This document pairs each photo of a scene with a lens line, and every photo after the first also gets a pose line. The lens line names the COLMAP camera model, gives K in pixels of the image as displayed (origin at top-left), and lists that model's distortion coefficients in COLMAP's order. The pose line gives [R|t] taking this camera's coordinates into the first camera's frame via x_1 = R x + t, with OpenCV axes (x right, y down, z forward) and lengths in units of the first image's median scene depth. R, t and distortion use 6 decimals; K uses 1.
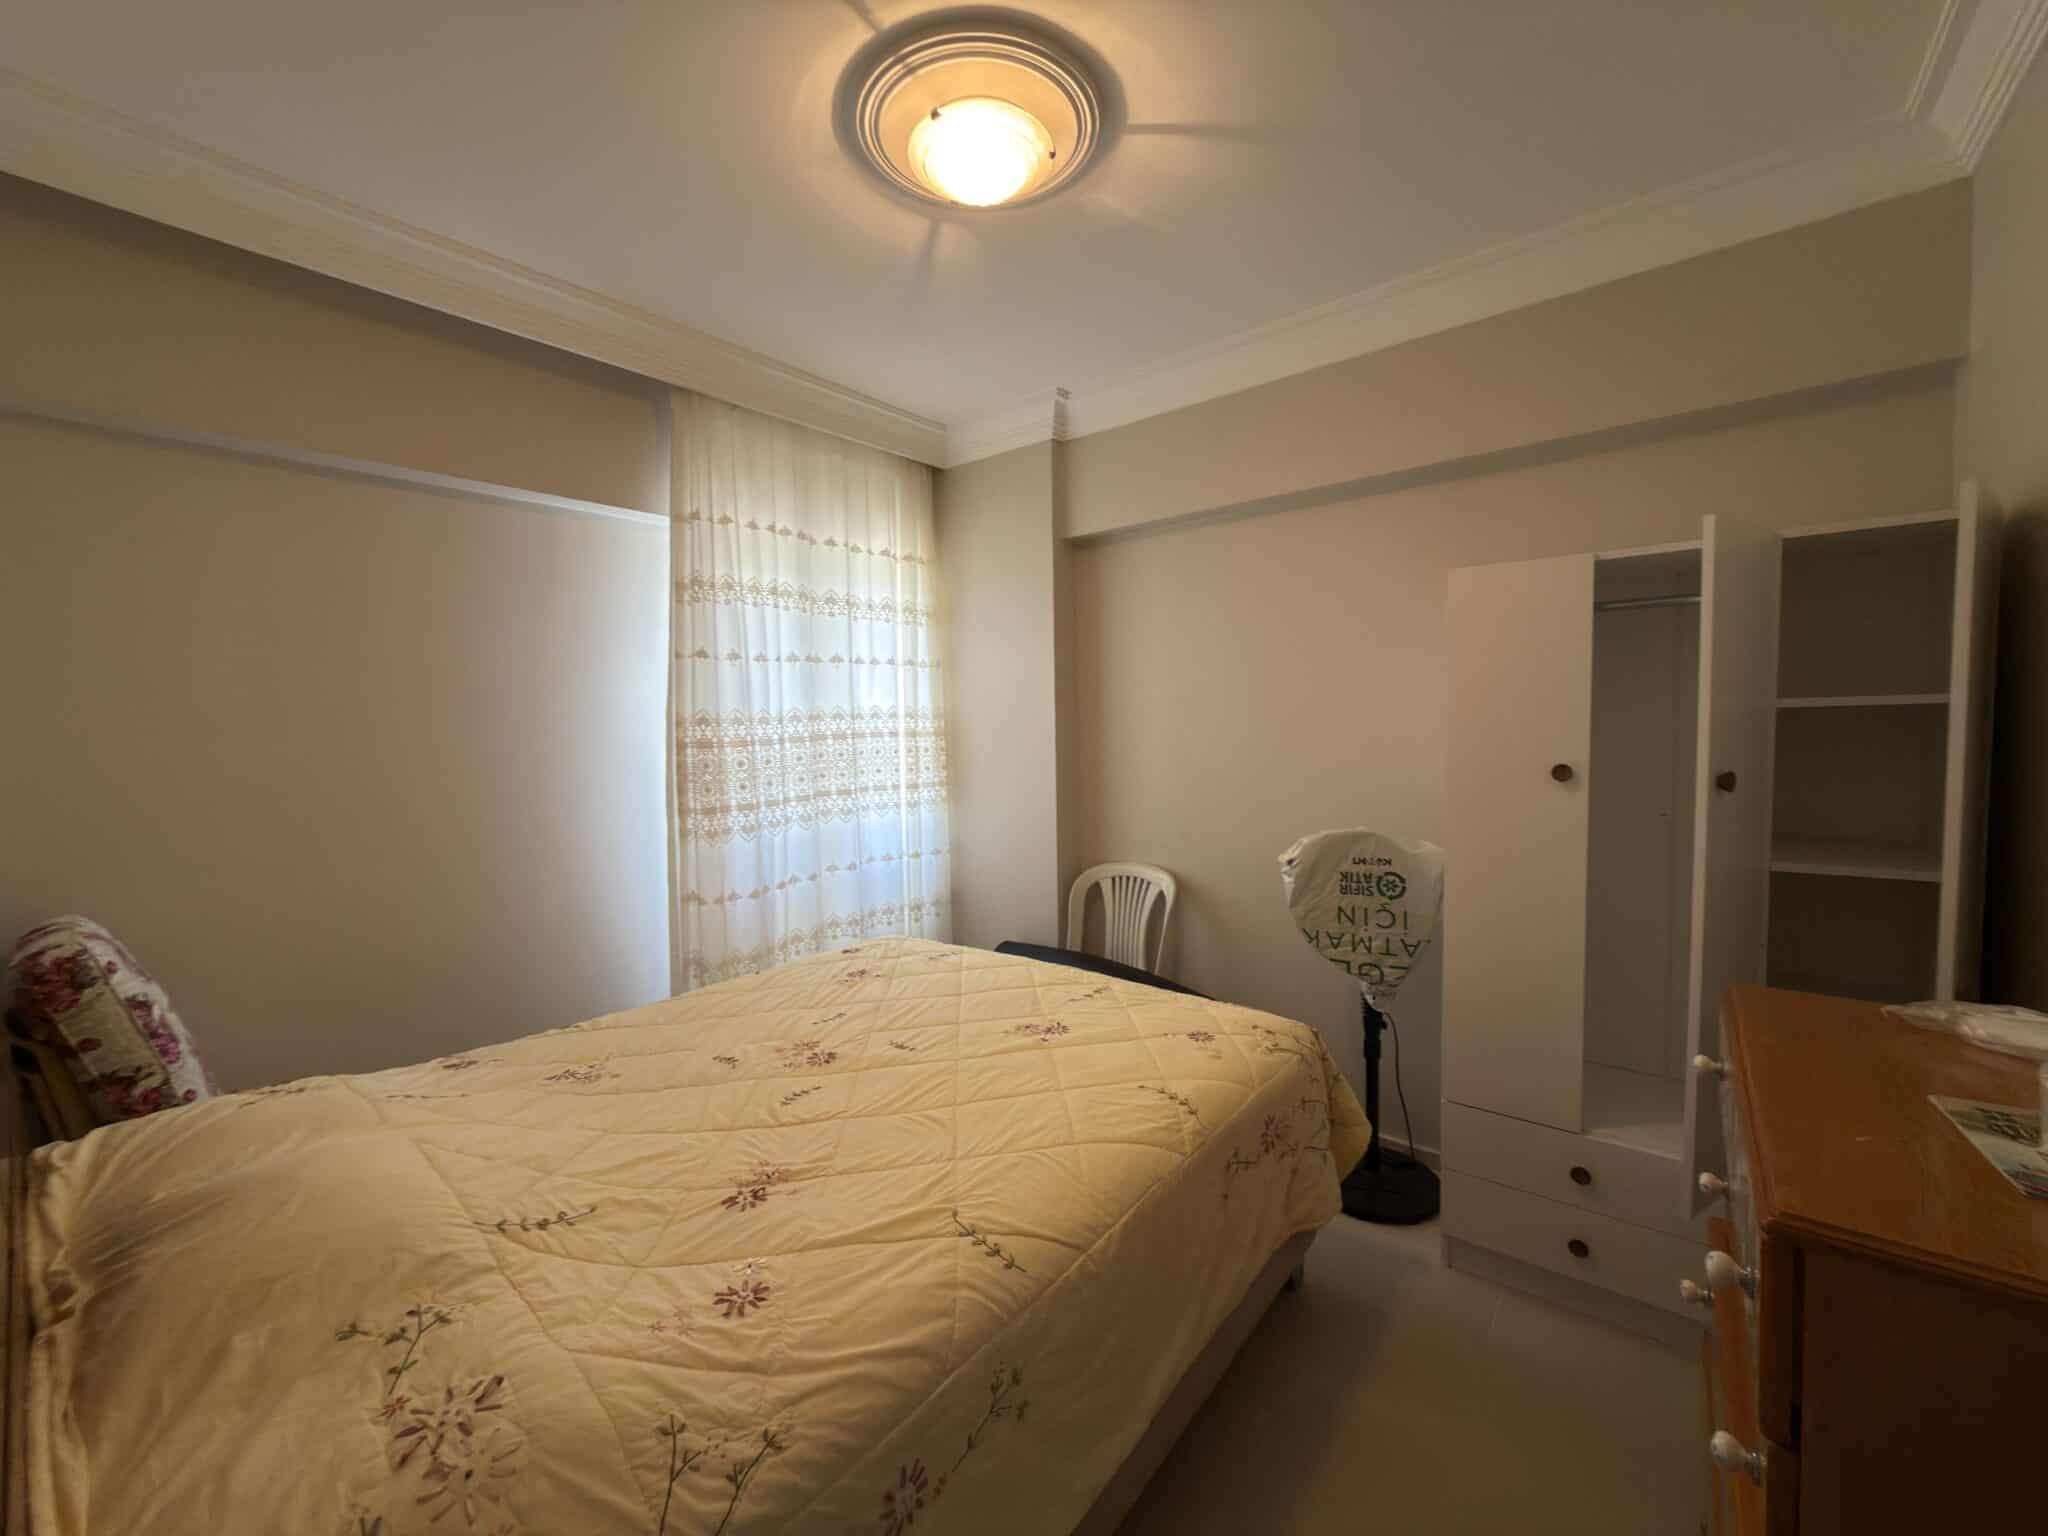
lens RADIAL K [[811.2, 0, 1026.1], [0, 811.2, 766.4], [0, 0, 1]] dist [-0.000614, 0.000204]
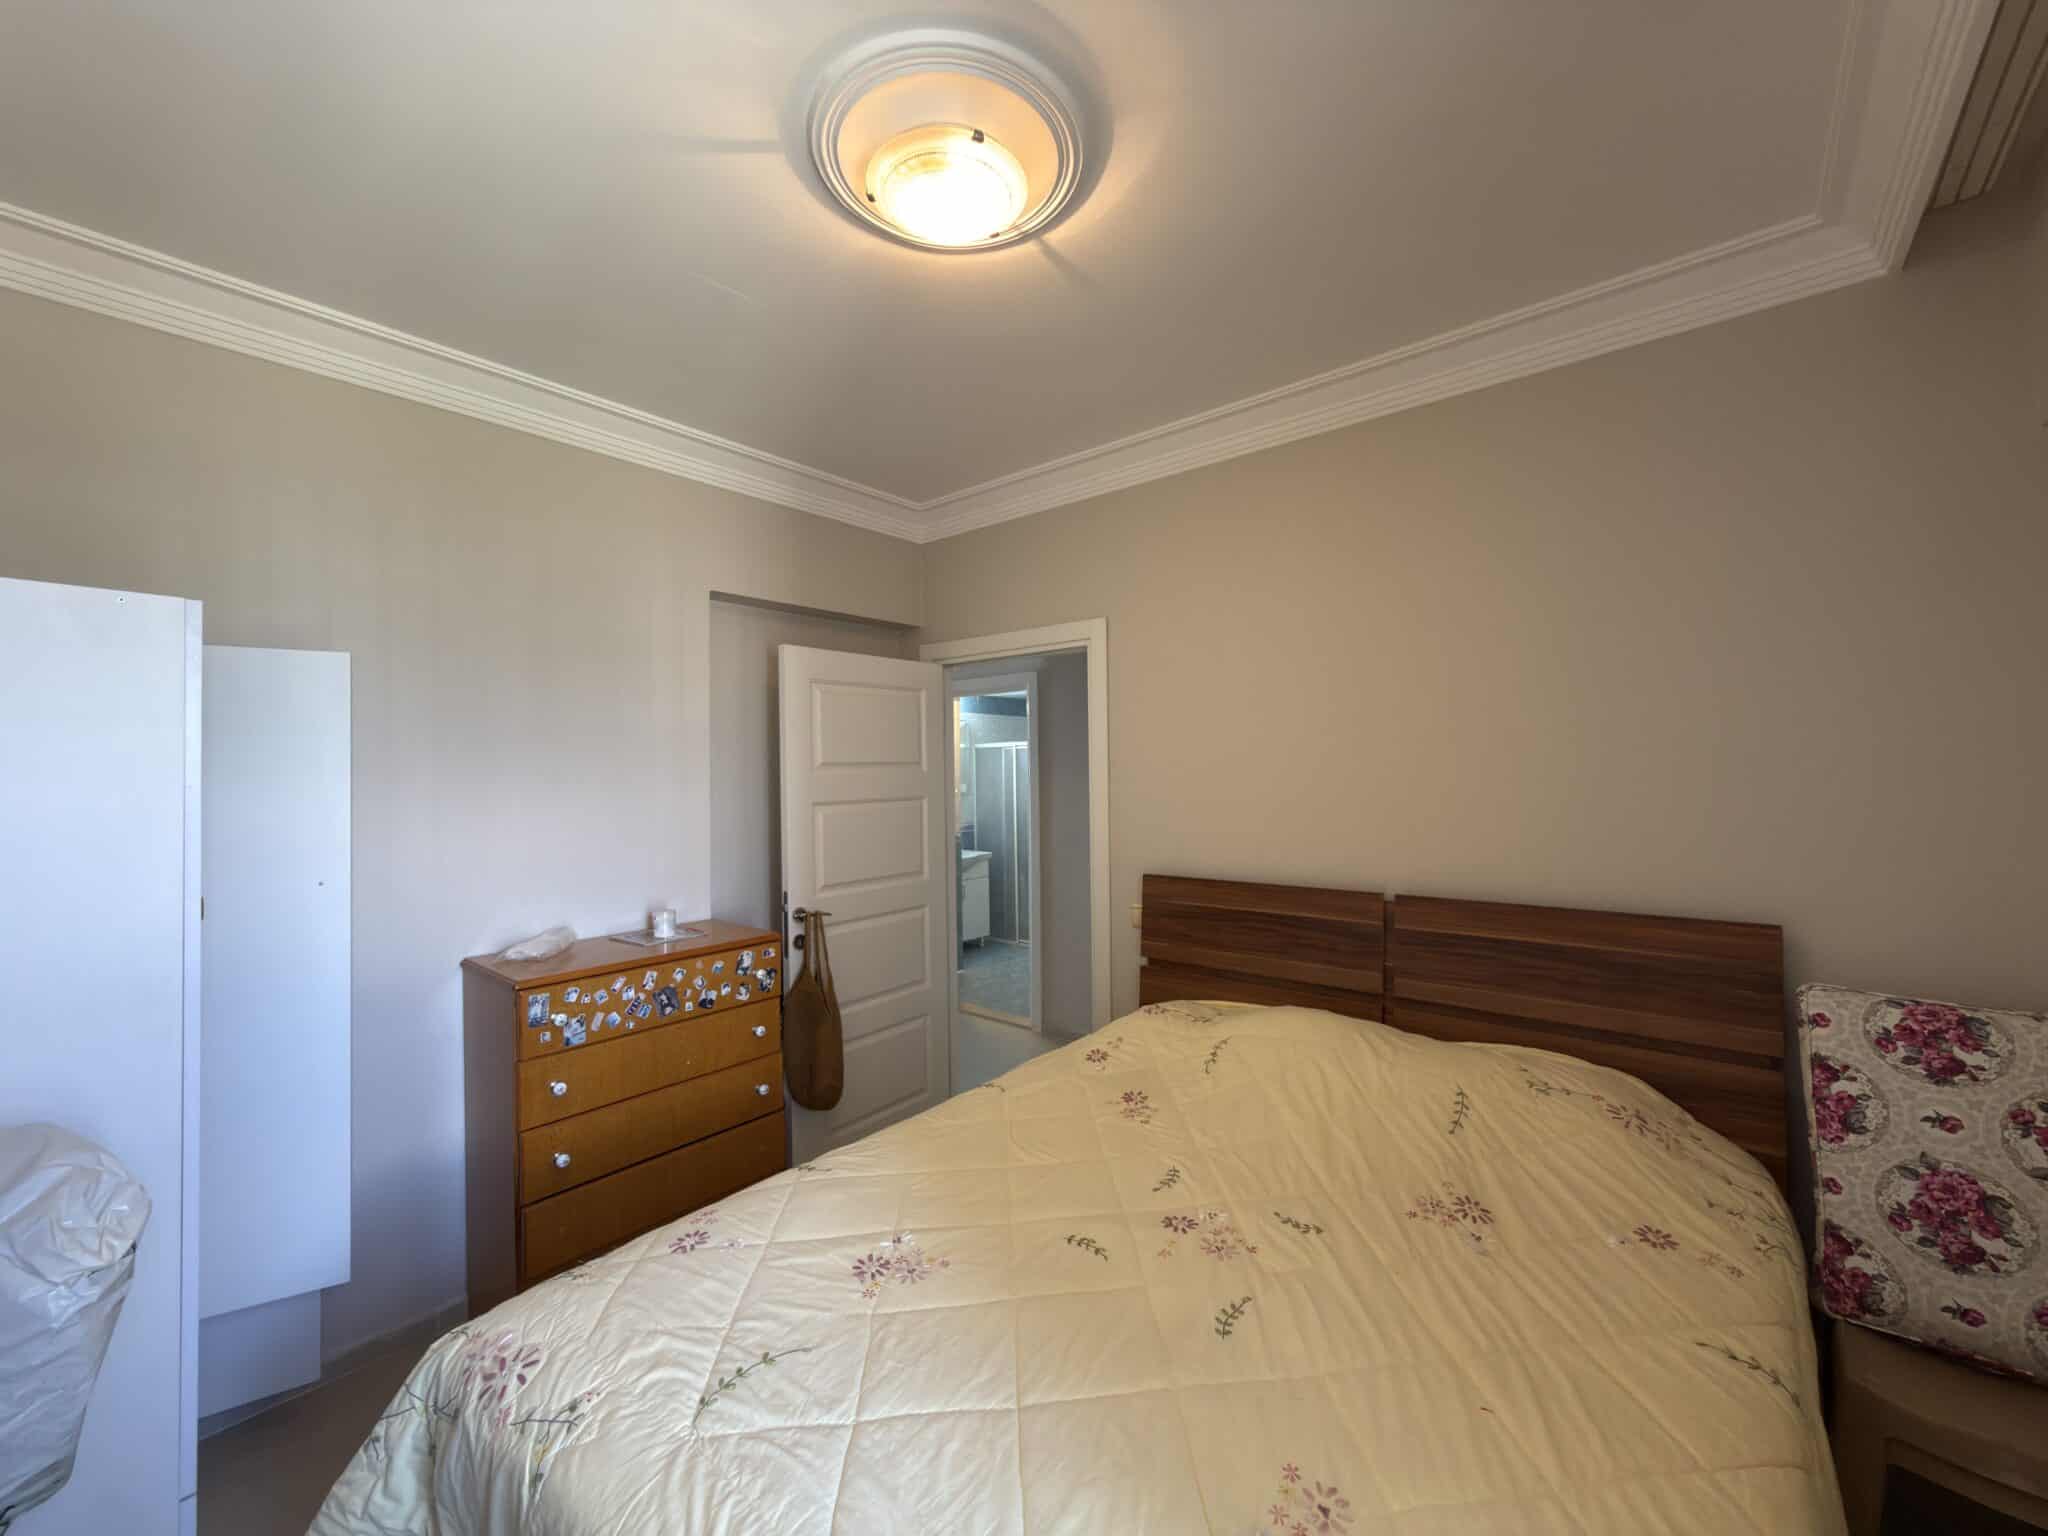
lens RADIAL K [[811.2, 0, 1026.1], [0, 811.2, 766.4], [0, 0, 1]] dist [-0.000614, 0.000204]
pose [[-0.999422, 0.029931, 0.016093, -0.127201], [0.030670, 0.998385, 0.047823, -0.132421], [-0.014636, 0.048289, -0.998726, 1.780824]]
